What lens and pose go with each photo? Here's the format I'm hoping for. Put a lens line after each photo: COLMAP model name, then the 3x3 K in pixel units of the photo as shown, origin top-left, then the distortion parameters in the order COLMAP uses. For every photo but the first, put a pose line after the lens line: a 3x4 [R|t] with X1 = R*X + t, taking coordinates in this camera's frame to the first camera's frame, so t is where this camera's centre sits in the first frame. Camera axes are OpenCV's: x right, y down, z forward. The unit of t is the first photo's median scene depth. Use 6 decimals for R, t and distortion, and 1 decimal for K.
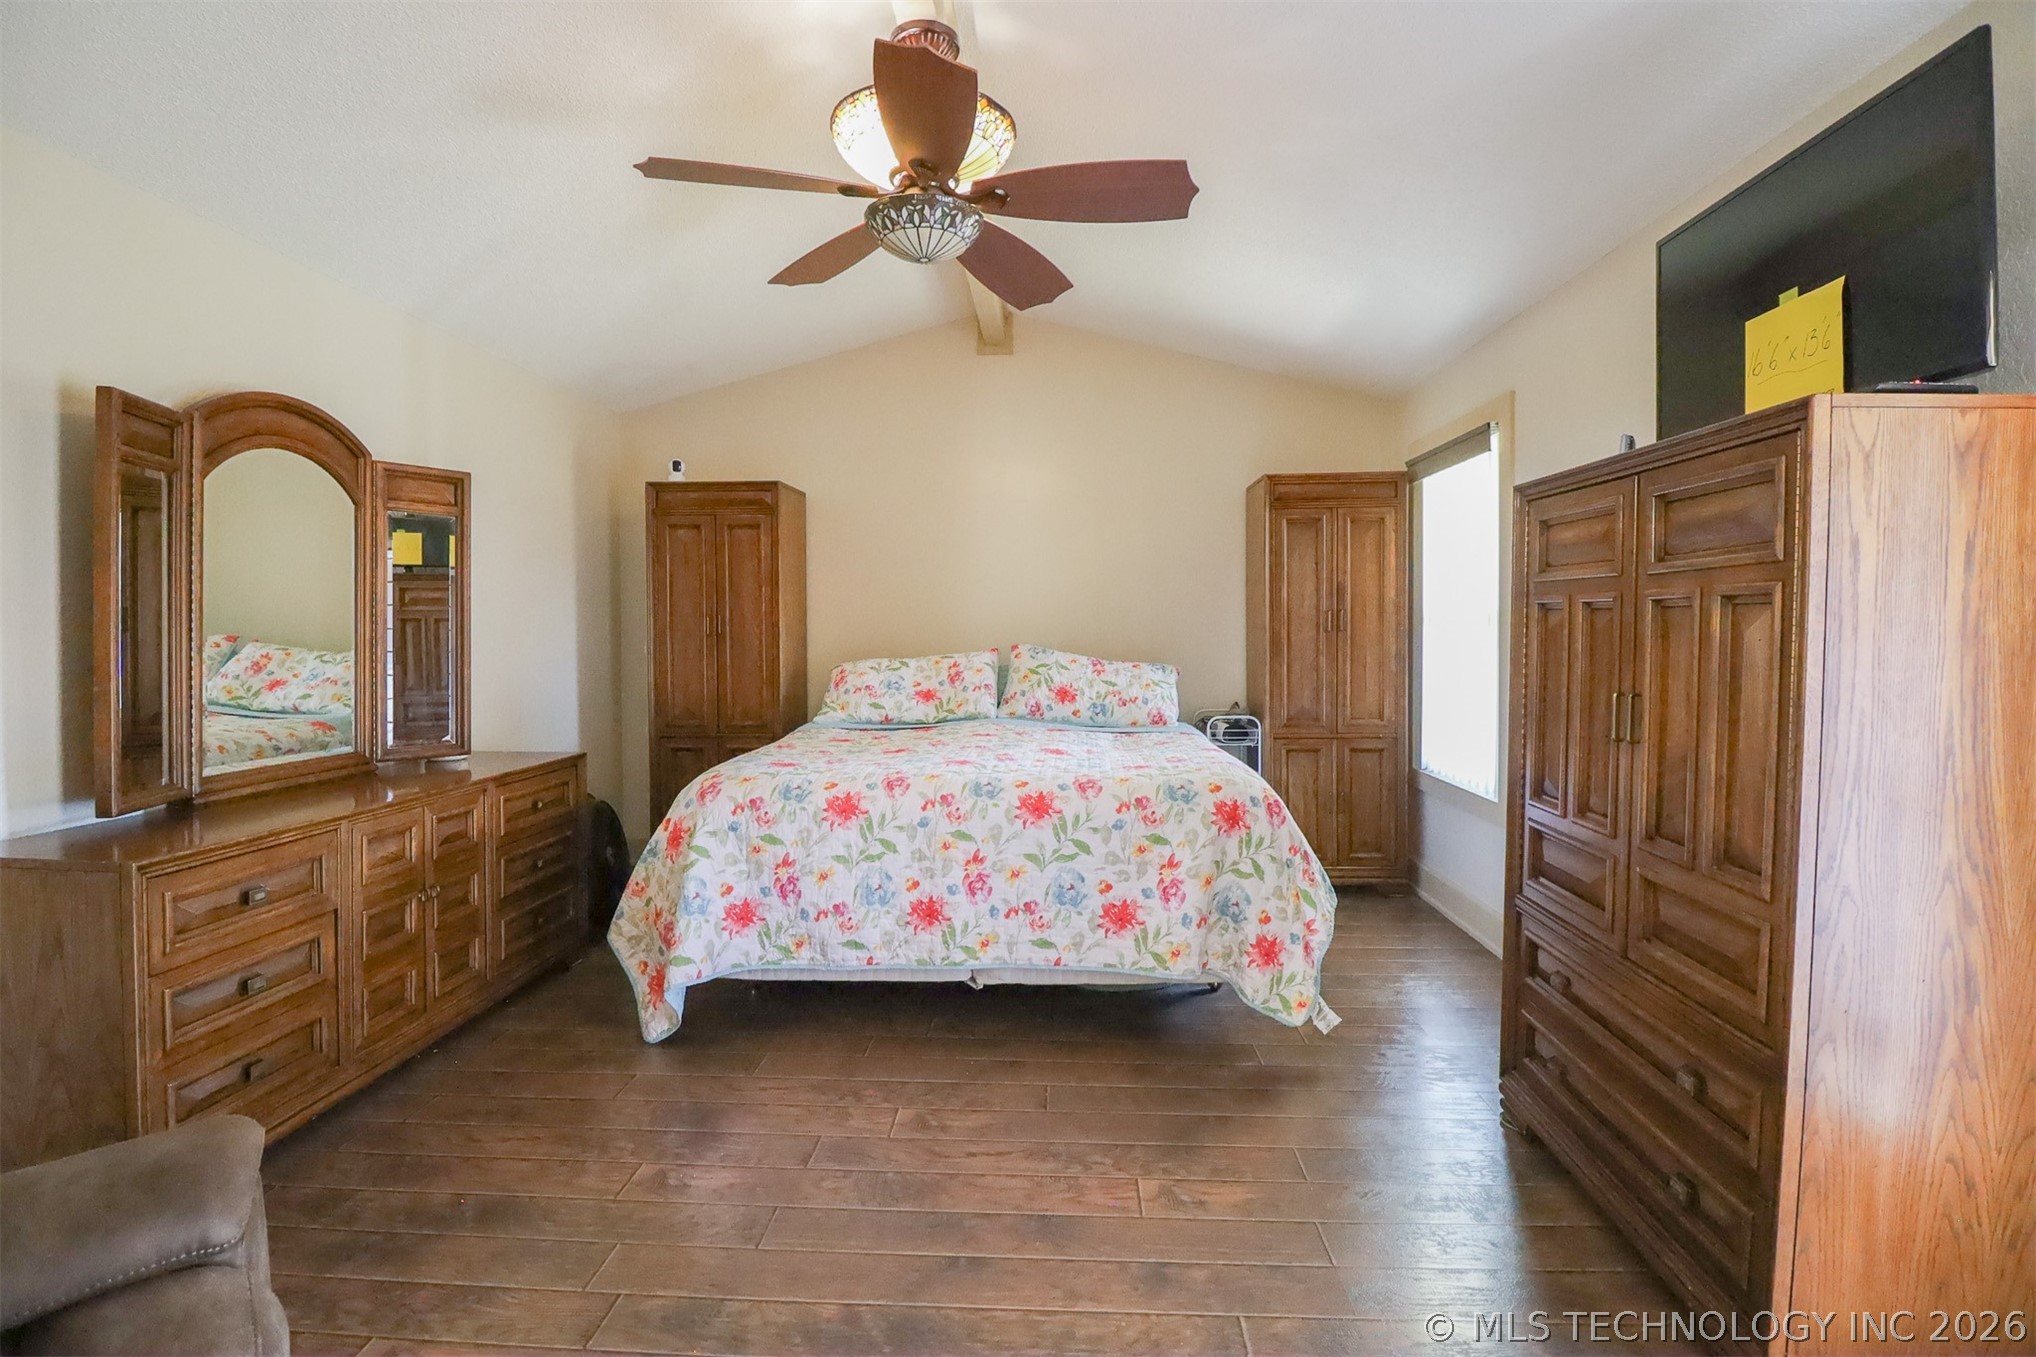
lens RADIAL K [[950.3, 0, 1025.3], [0, 950.3, 664.3], [0, 0, 1]] dist [-0.004447, -0.001042]
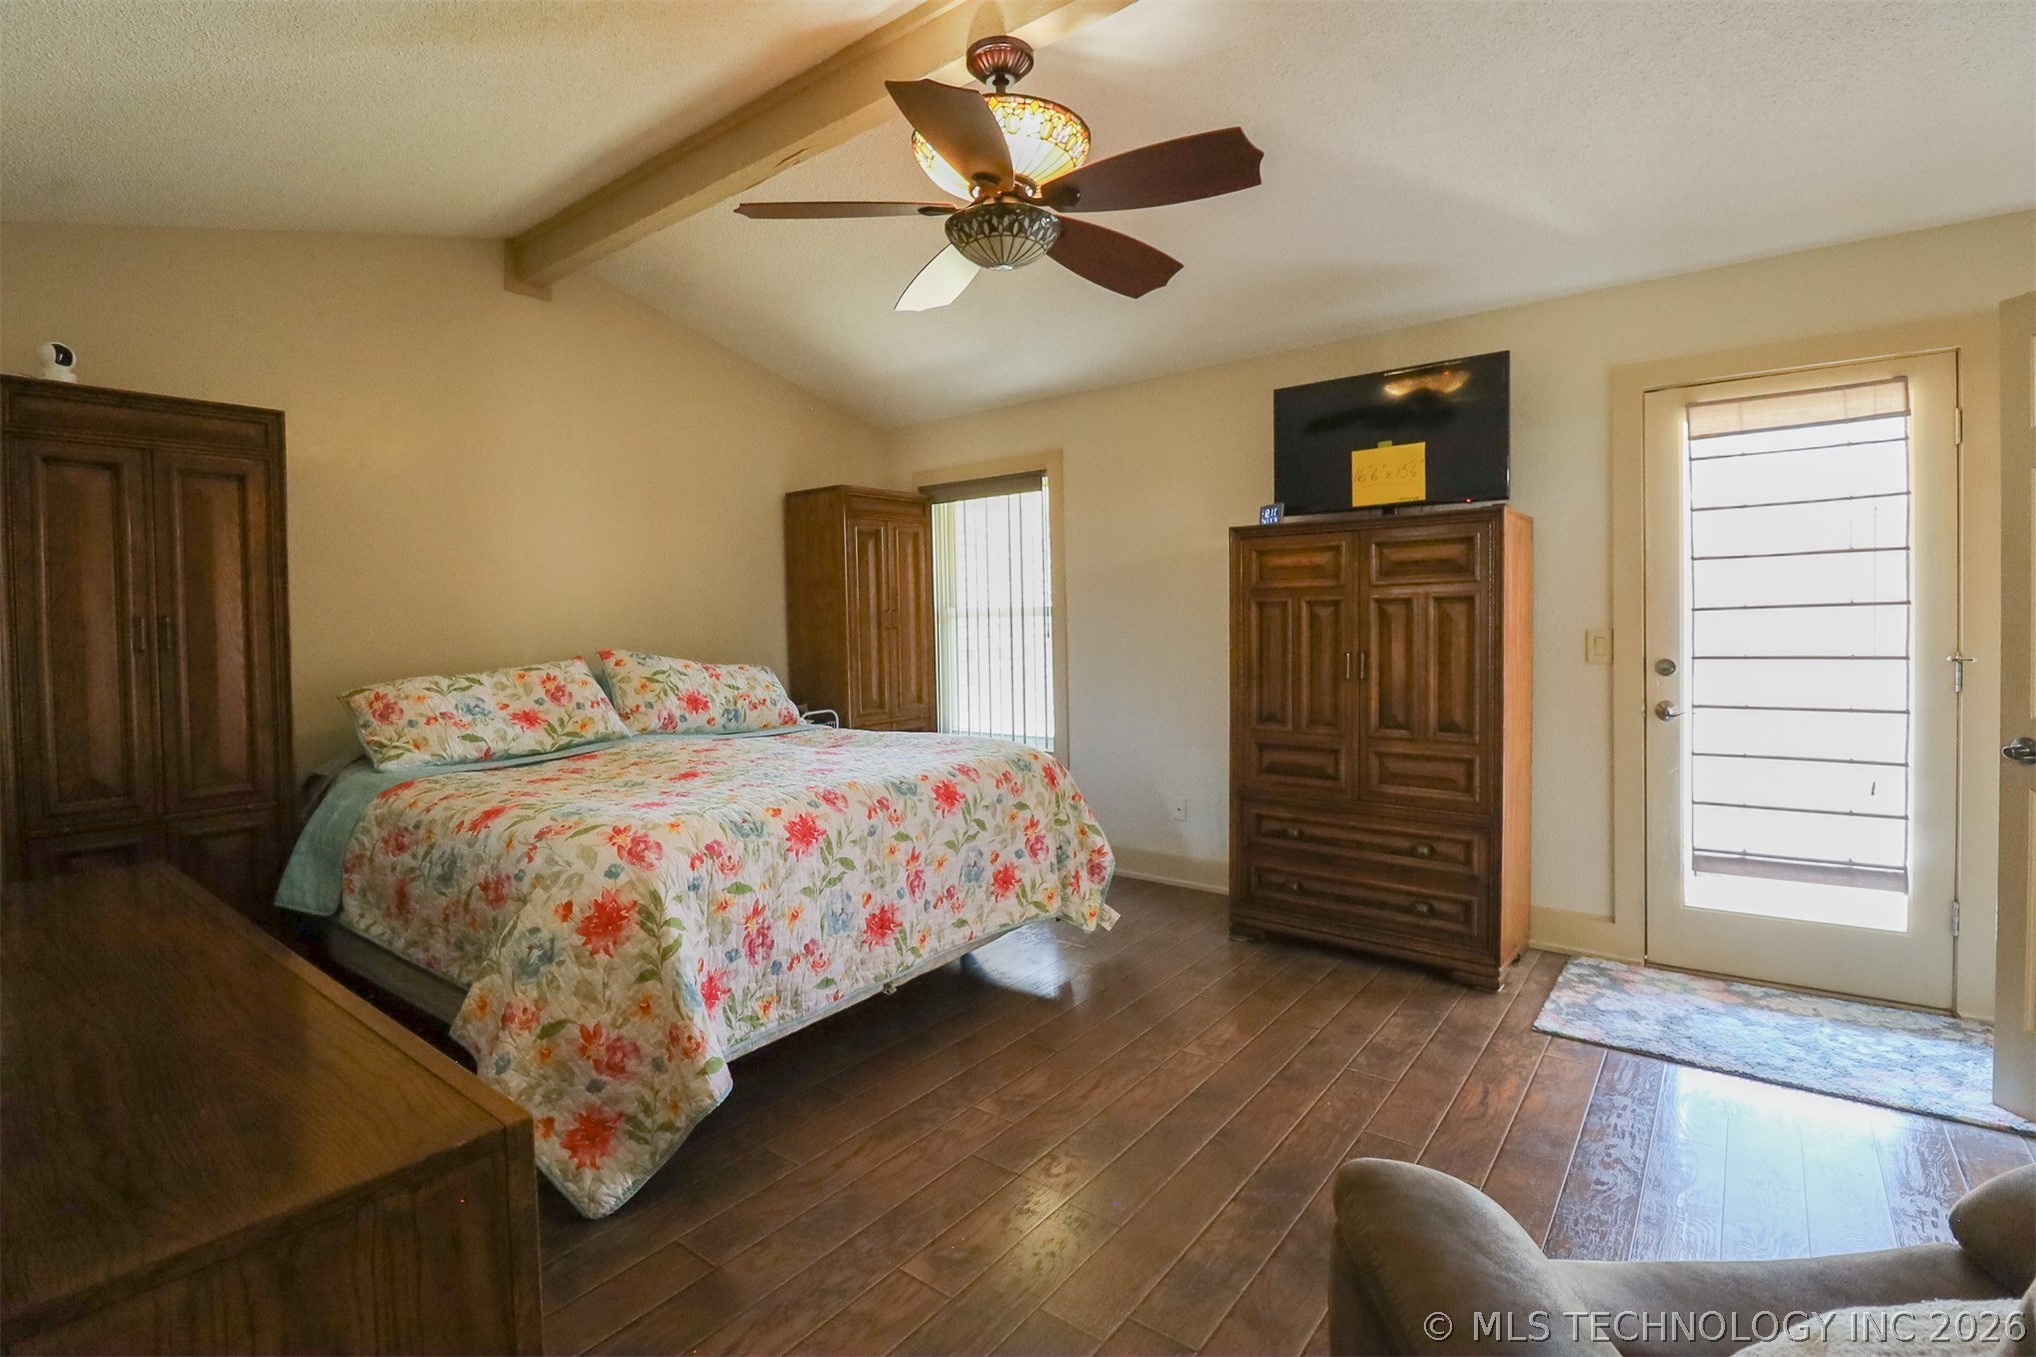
lens RADIAL K [[950.3, 0, 1018.4], [0, 950.3, 665.8], [0, 0, 1]] dist [-0.004447, -0.001042]
pose [[0.564295, -0.047516, 0.824204, -0.793930], [0.051452, 0.998426, 0.022333, -0.011341], [-0.823968, 0.029805, 0.565852, 0.338821]]
